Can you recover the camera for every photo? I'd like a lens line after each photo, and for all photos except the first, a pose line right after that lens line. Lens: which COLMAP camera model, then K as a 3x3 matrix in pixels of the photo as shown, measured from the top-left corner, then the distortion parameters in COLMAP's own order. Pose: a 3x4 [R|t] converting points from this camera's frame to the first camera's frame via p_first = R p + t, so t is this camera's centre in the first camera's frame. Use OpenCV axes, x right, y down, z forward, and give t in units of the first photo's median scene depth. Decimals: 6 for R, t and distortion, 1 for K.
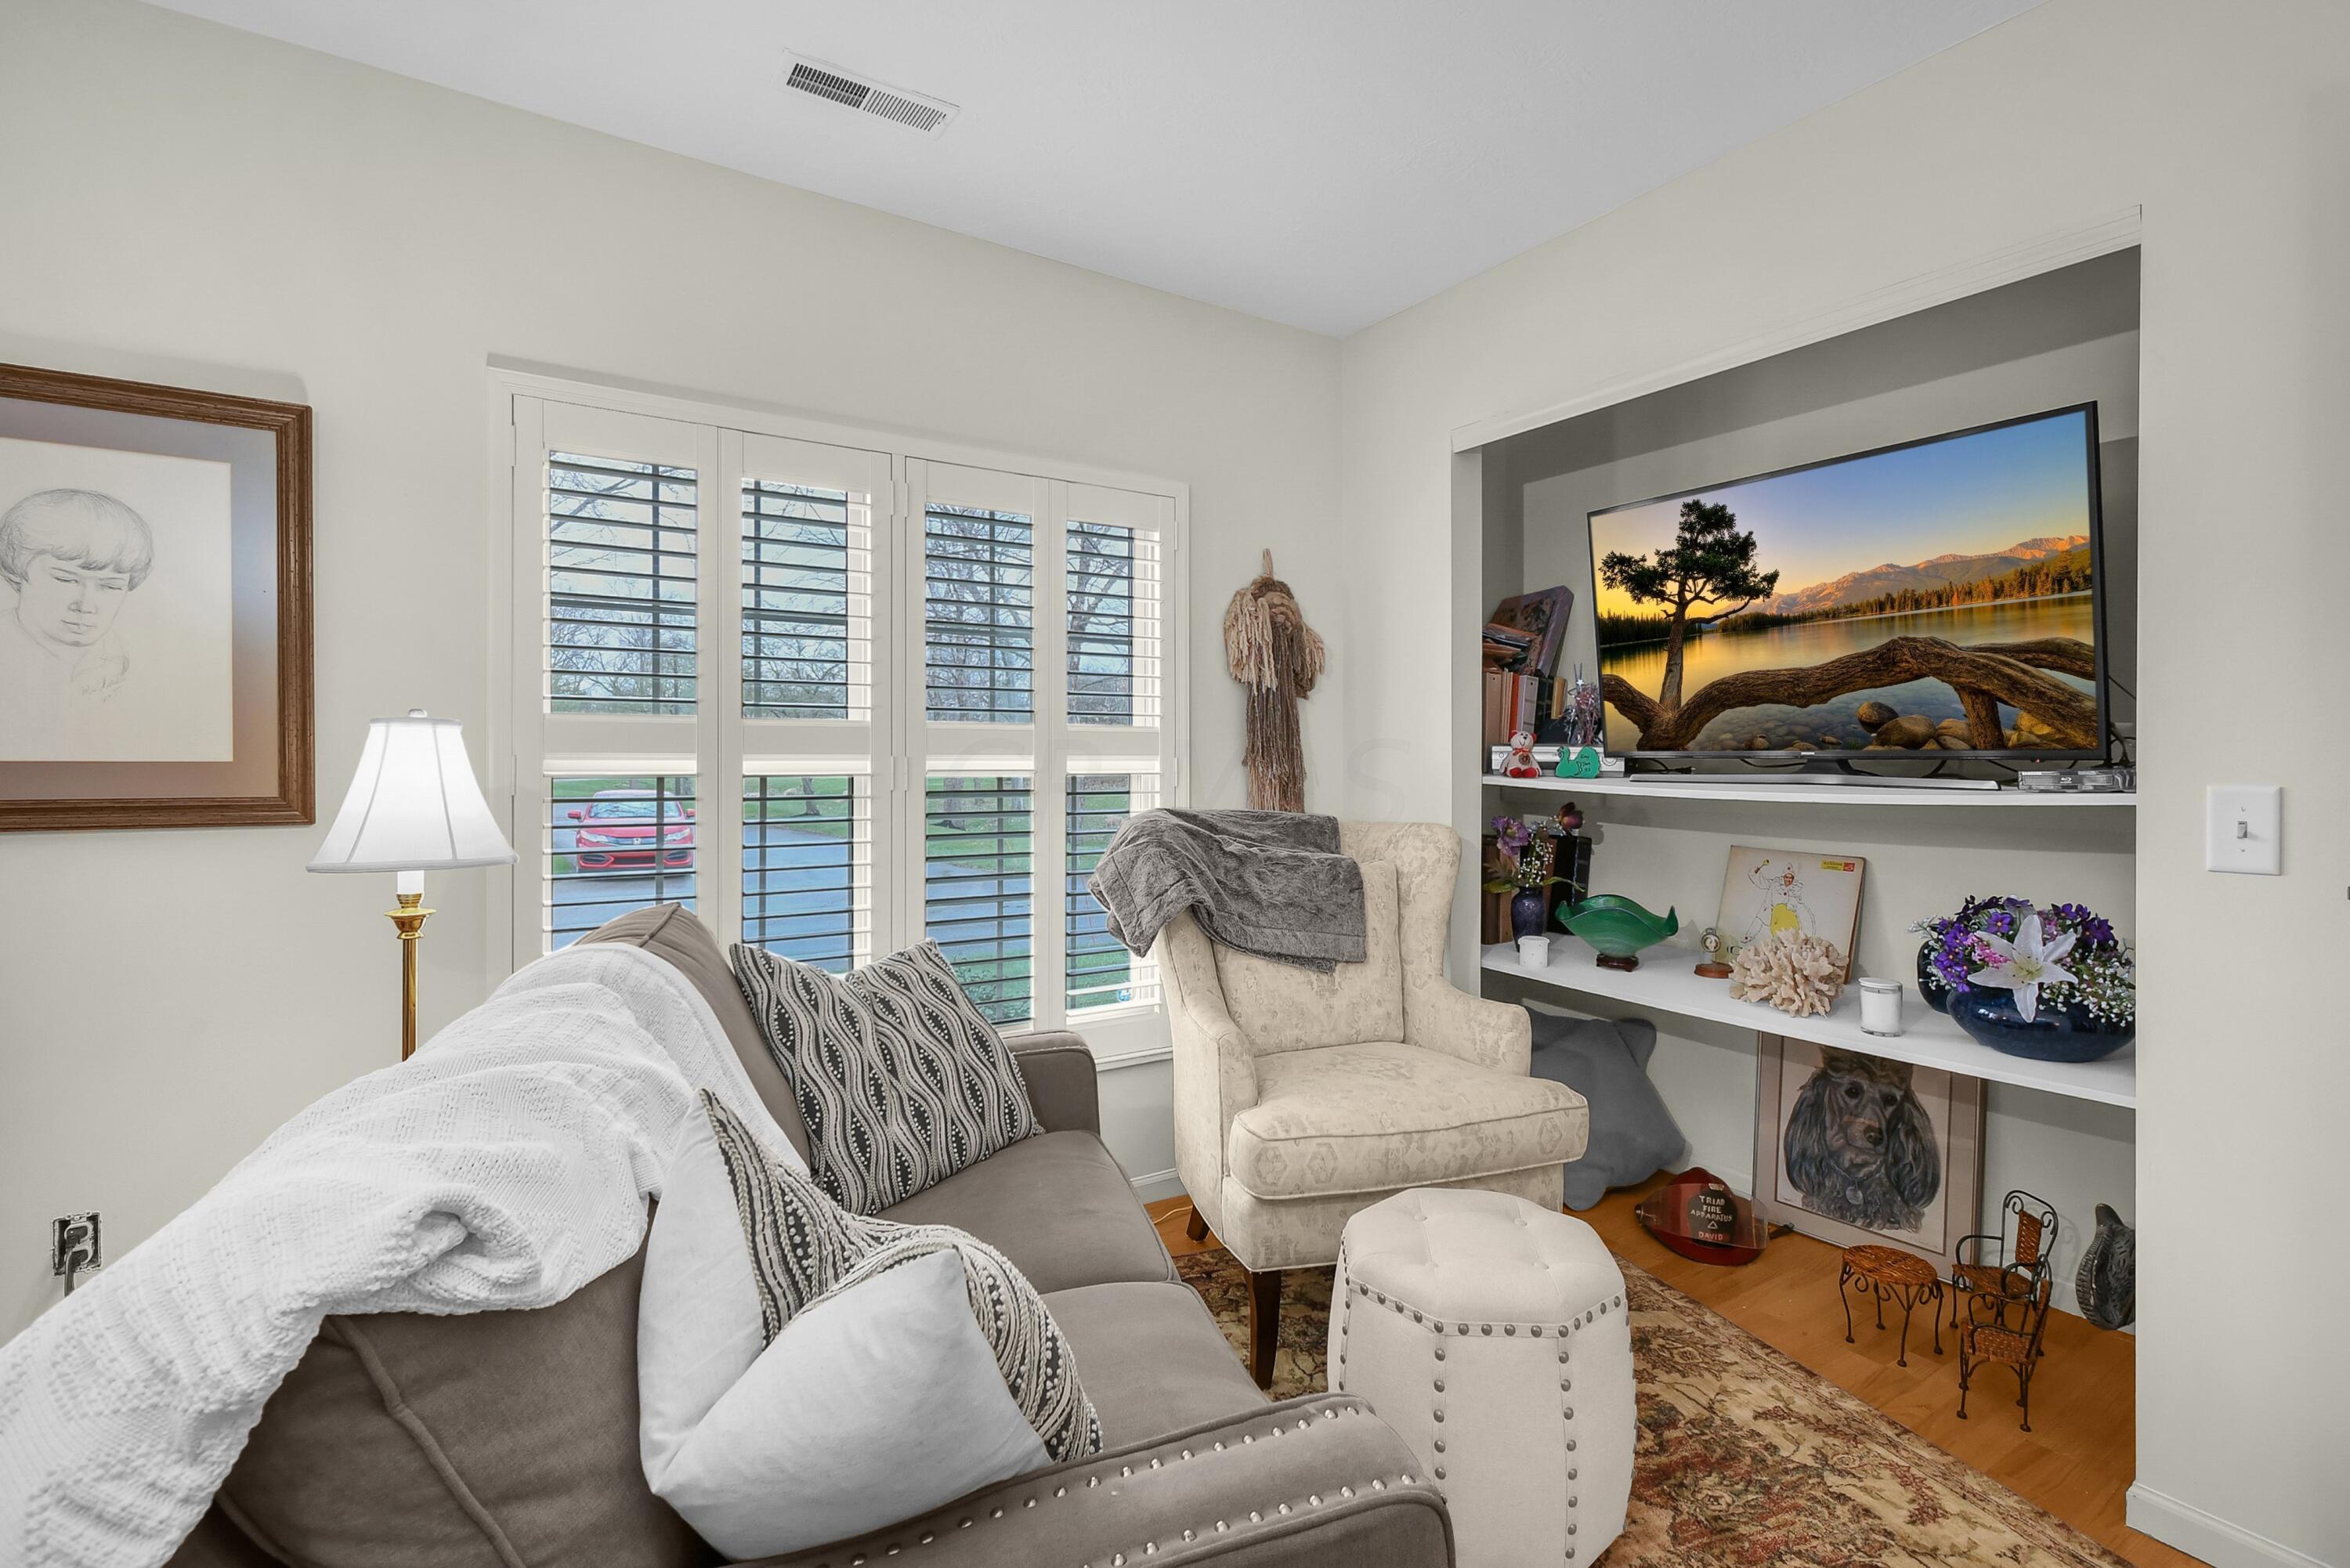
lens RADIAL K [[1083.7, 0, 1181.4], [0, 1083.7, 756.5], [0, 0, 1]] dist [0.005257, 0.000368]
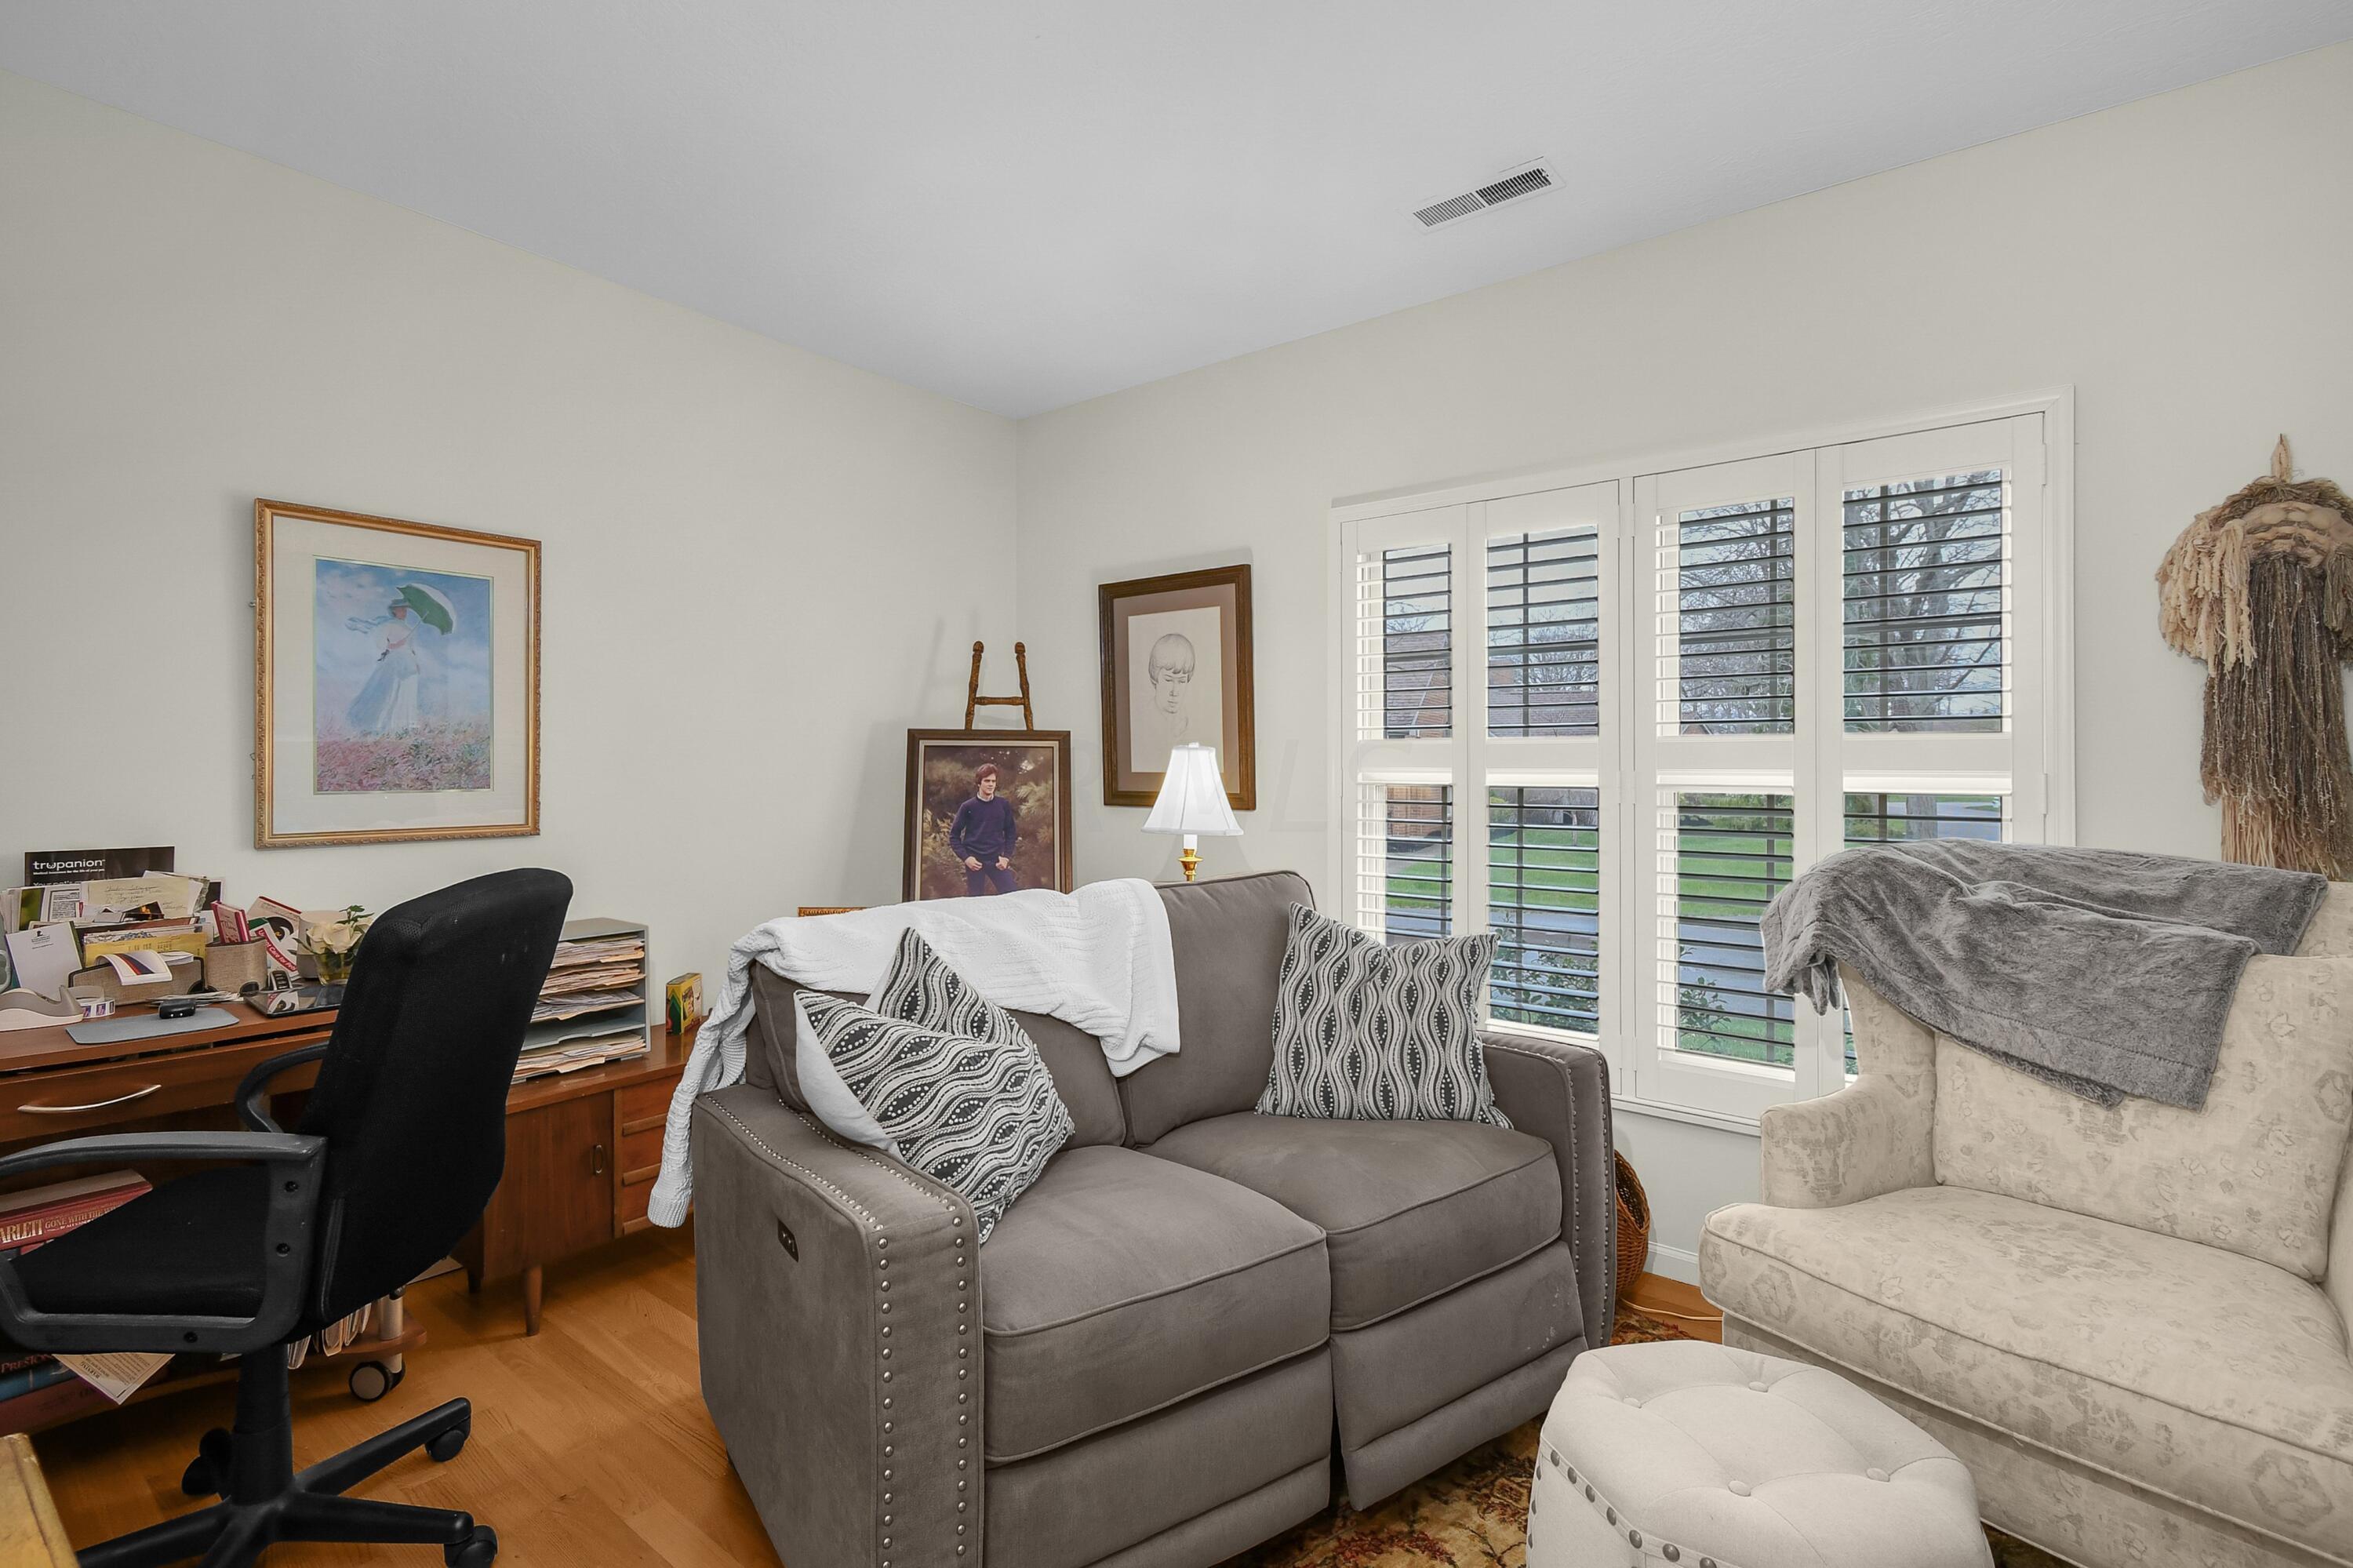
lens RADIAL K [[1030.8, 0, 1181.4], [0, 1030.8, 777.4], [0, 0, 1]] dist [0.000714, -0.000026]
pose [[0.341413, 0.002660, -0.939910, 0.530386], [-0.006720, 0.999977, 0.000389, 0.008384], [0.939889, 0.006184, 0.341423, 0.277384]]
